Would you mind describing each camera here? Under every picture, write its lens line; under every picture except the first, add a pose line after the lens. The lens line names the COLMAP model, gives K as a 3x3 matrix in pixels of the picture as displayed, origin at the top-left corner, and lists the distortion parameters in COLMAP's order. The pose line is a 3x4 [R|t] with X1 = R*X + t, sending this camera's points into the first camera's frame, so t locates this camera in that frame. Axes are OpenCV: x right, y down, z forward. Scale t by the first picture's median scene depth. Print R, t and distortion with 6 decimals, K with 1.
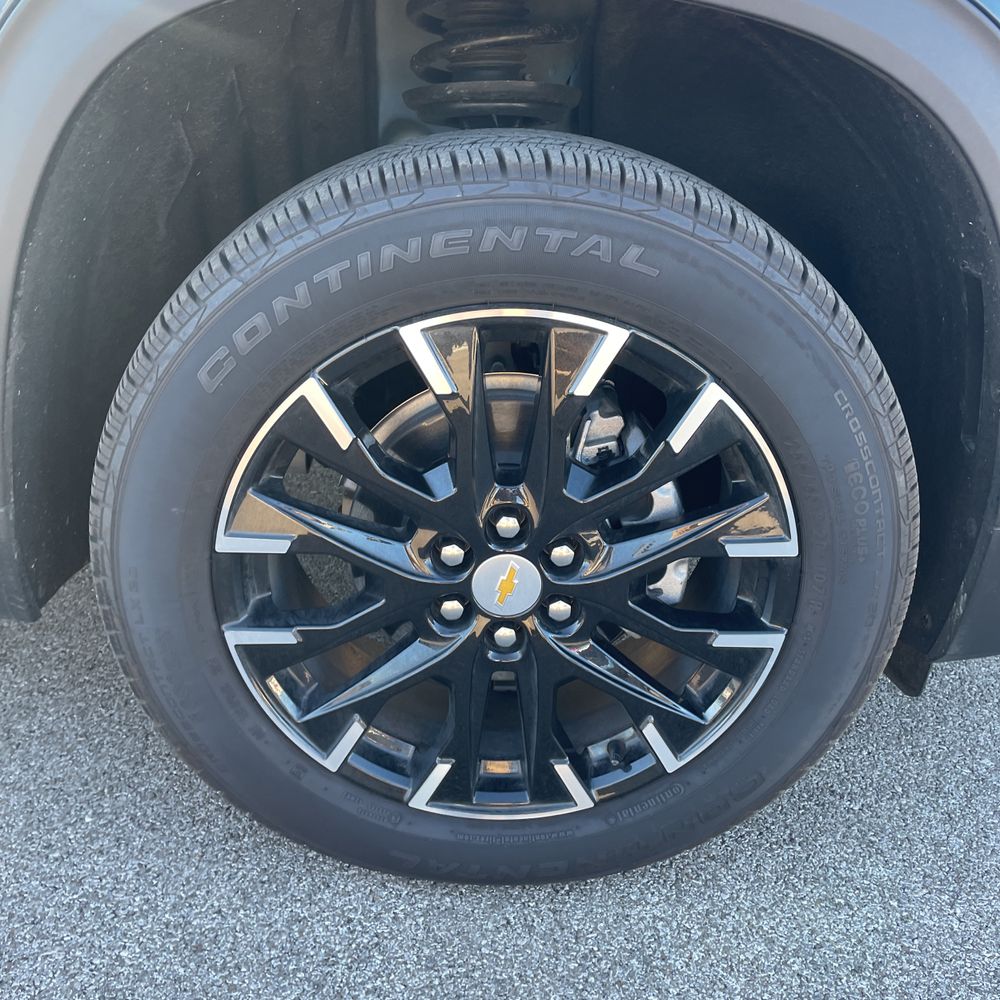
lens RADIAL K [[1026.2, 0, 496.4], [0, 1026.2, 513.4], [0, 0, 1]] dist [0.067311, -0.016877]
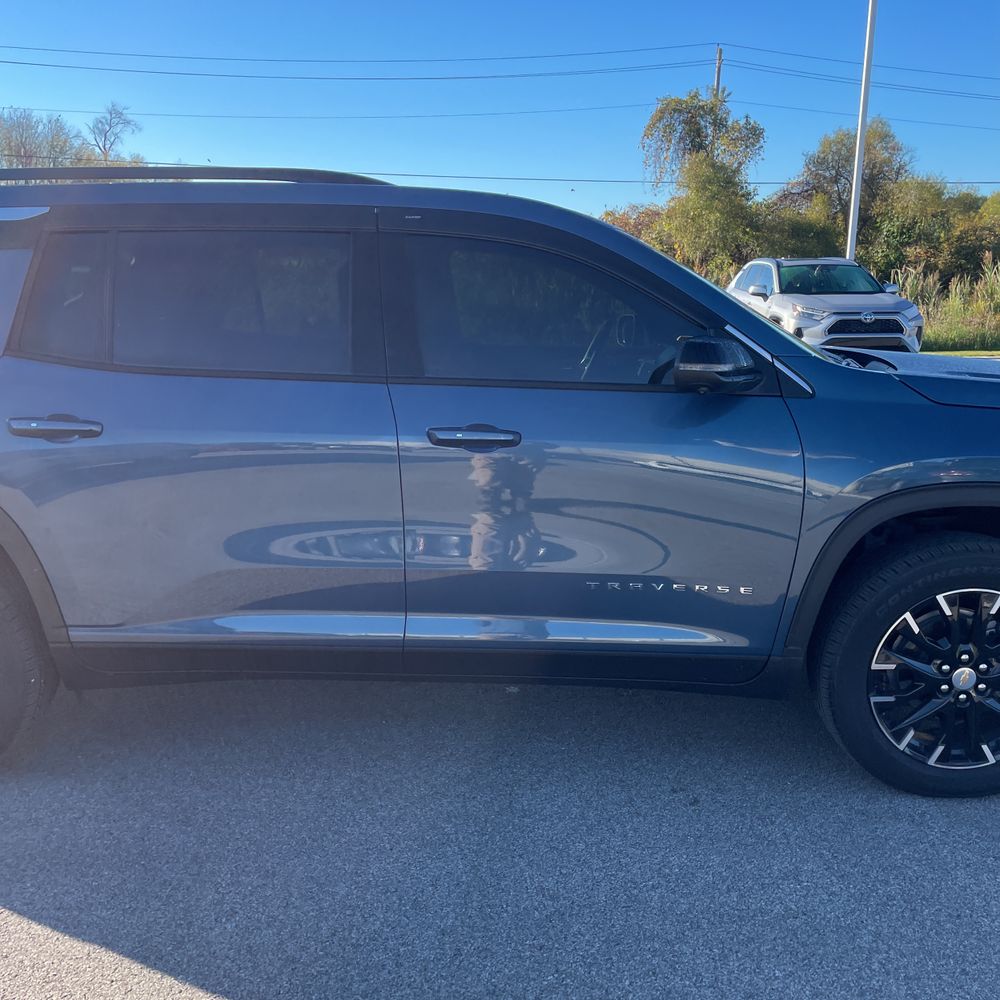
lens RADIAL K [[1008.8, 0, 494.4], [0, 1008.8, 516.6], [0, 0, 1]] dist [0.089407, -0.128435]
pose [[0.997641, -0.051589, -0.045289, -1.200950], [0.040554, 0.975211, -0.217529, 0.203992], [0.055388, 0.215180, 0.975003, -2.090743]]
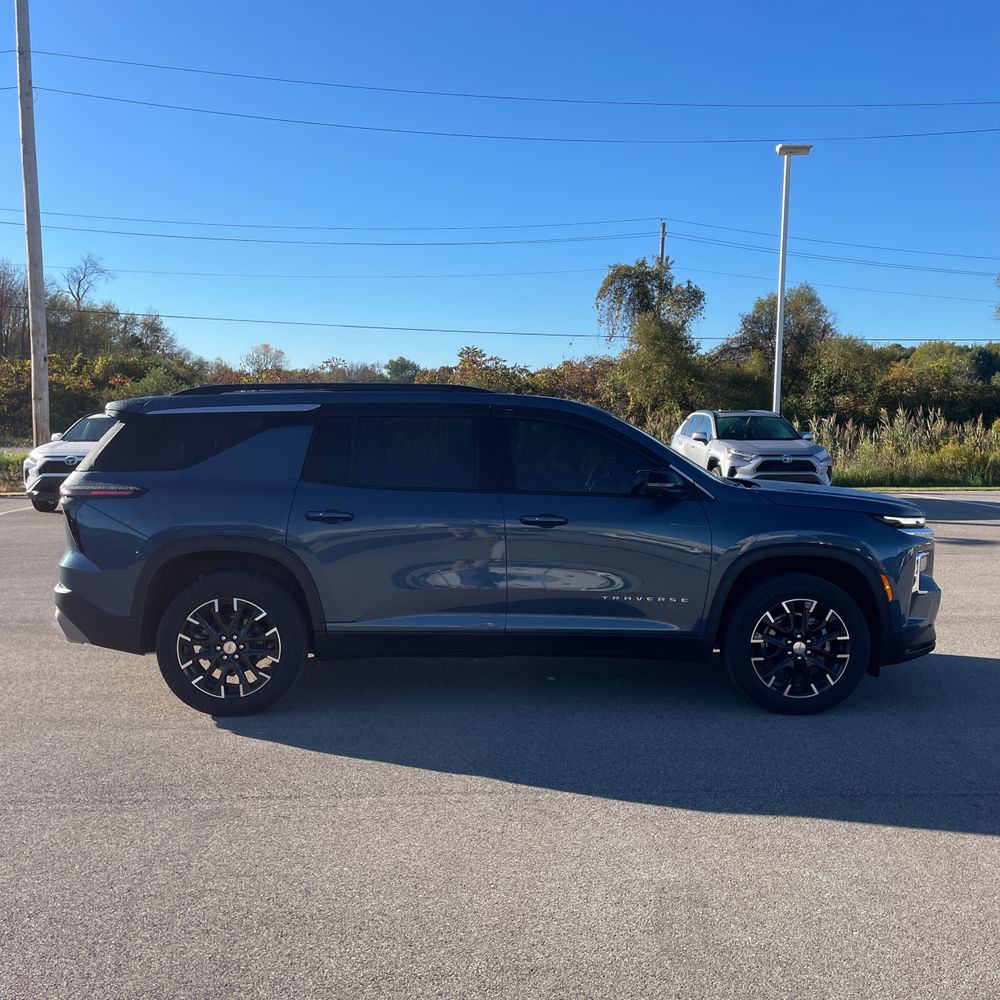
lens RADIAL K [[1026.2, 0, 496.4], [0, 1026.2, 513.4], [0, 0, 1]] dist [0.067311, -0.016877]
pose [[0.998334, -0.057076, 0.008495, -1.681279], [0.056473, 0.936143, -0.347055, 1.271878], [0.011856, 0.346957, 0.937806, -4.673212]]
